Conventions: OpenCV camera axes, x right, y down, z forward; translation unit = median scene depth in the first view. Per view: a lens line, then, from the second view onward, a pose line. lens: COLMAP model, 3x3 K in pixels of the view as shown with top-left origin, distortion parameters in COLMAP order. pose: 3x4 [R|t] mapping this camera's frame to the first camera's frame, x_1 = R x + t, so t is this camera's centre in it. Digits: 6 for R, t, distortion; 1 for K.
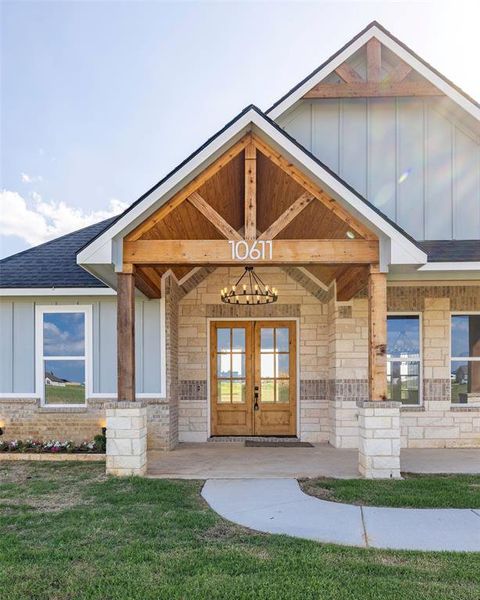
lens RADIAL K [[440.2, 0, 241.6], [0, 440.2, 384.9], [0, 0, 1]] dist [-0.019941, 0.017593]
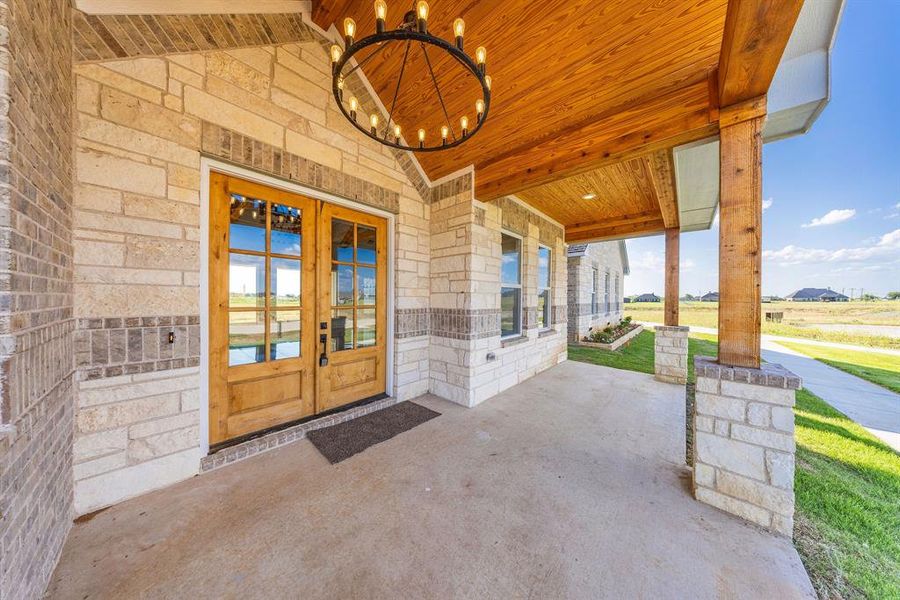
lens RADIAL K [[260.6, 0, 454.7], [0, 260.6, 299.8], [0, 0, 1]] dist [-0.002361, -0.000086]
pose [[0.649841, 0.004889, 0.760054, -0.108200], [-0.006174, 0.999980, -0.001154, -0.025408], [-0.760045, -0.003943, 0.649858, 0.681246]]
